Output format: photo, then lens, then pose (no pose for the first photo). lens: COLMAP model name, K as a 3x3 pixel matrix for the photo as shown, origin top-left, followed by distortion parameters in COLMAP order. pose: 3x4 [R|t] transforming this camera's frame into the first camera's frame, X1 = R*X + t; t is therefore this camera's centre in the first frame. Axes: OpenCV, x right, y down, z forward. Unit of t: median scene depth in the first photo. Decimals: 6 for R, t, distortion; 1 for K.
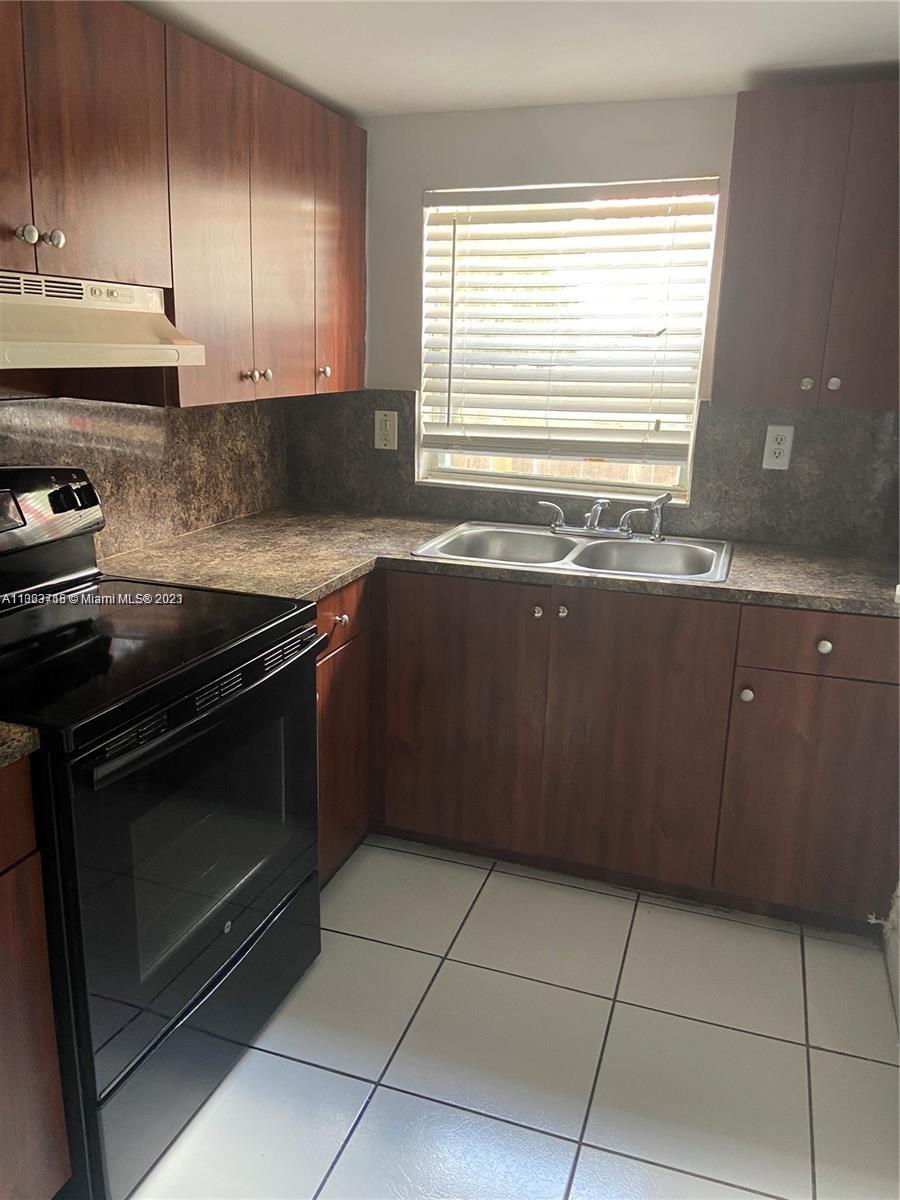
lens RADIAL K [[915.0, 0, 455.3], [0, 915.0, 599.2], [0, 0, 1]] dist [0.069772, -0.044328]
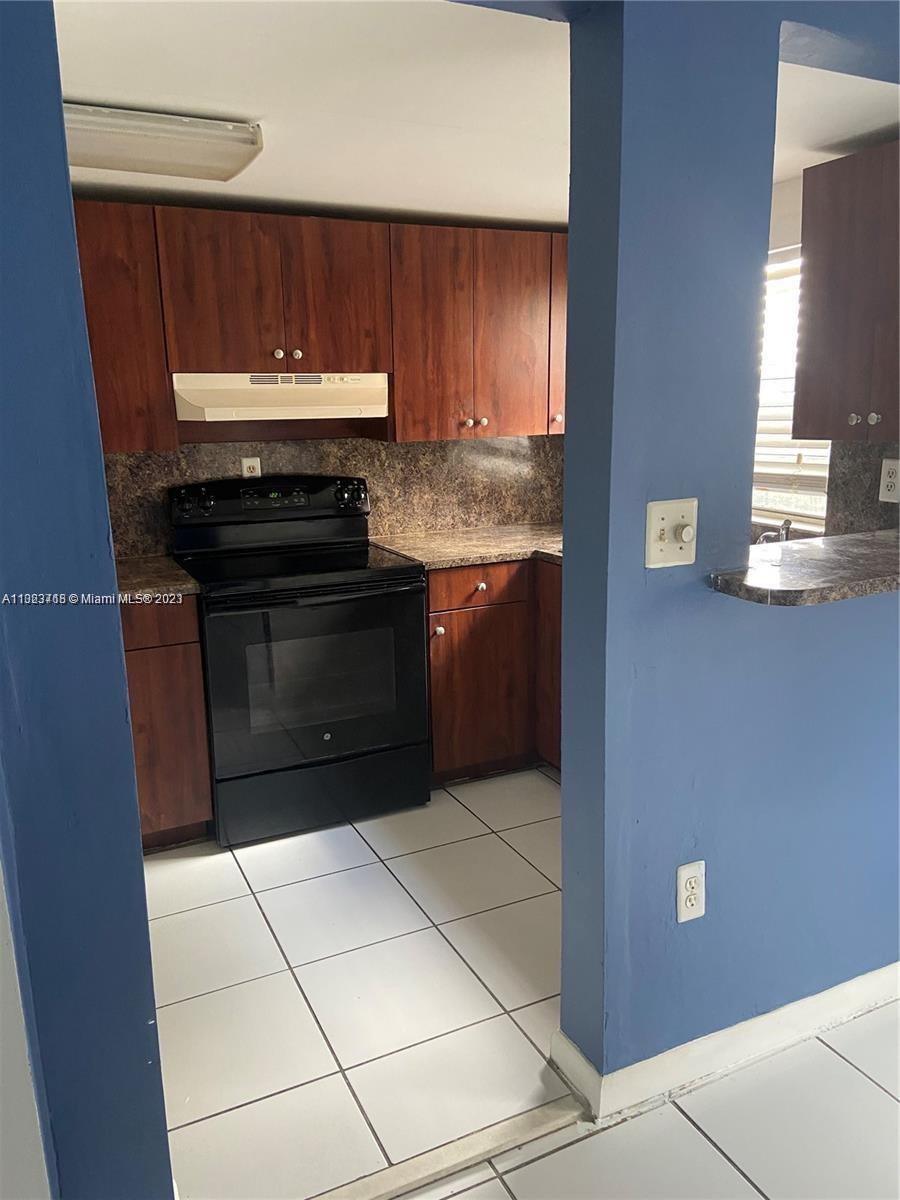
lens RADIAL K [[915.0, 0, 450.6], [0, 915.0, 603.9], [0, 0, 1]] dist [0.069772, -0.044328]
pose [[0.698943, 0.119901, -0.705055, 0.736198], [-0.154699, 0.987853, 0.014635, 0.030397], [0.698245, 0.098843, 0.709002, -0.053834]]
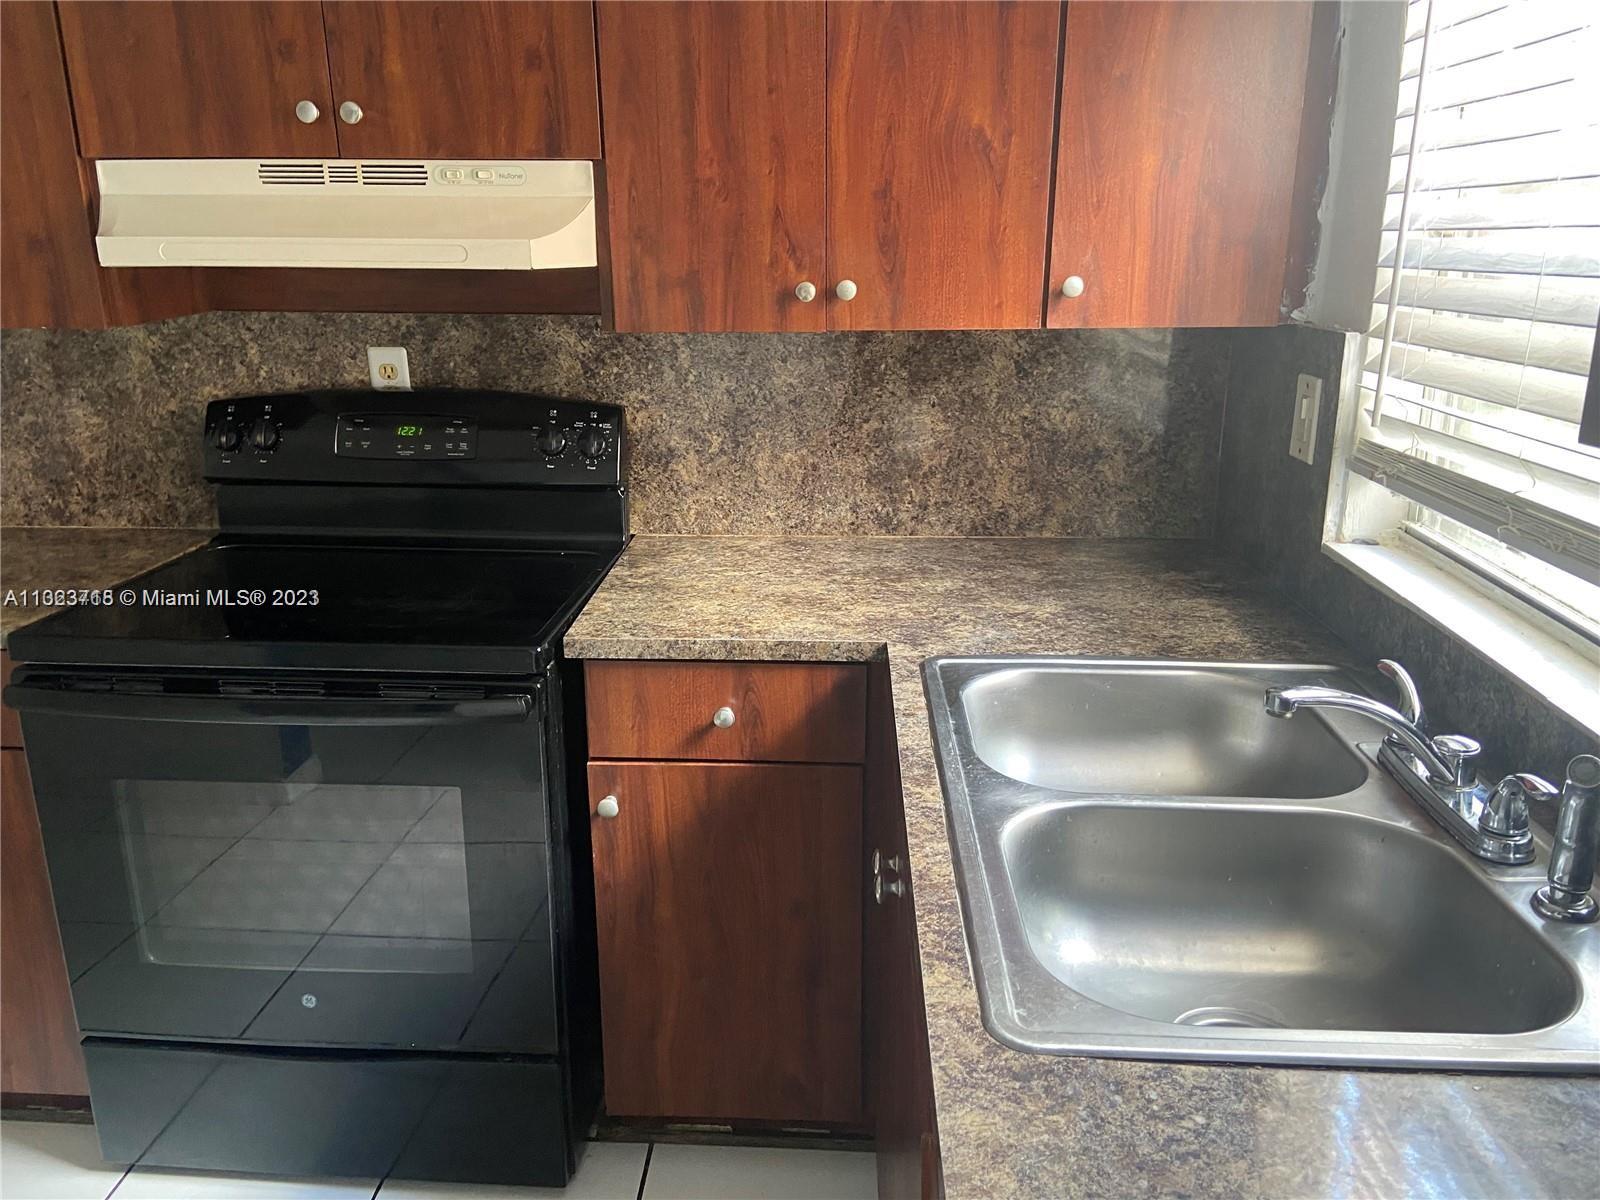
lens RADIAL K [[1220.0, 0, 791.3], [0, 1220.0, 602.4], [0, 0, 1]] dist [0.069772, -0.044328]
pose [[0.272911, 0.249858, -0.929027, 0.489375], [-0.247601, 0.951396, 0.183139, -0.164978], [0.929631, 0.180048, 0.321512, 0.659355]]
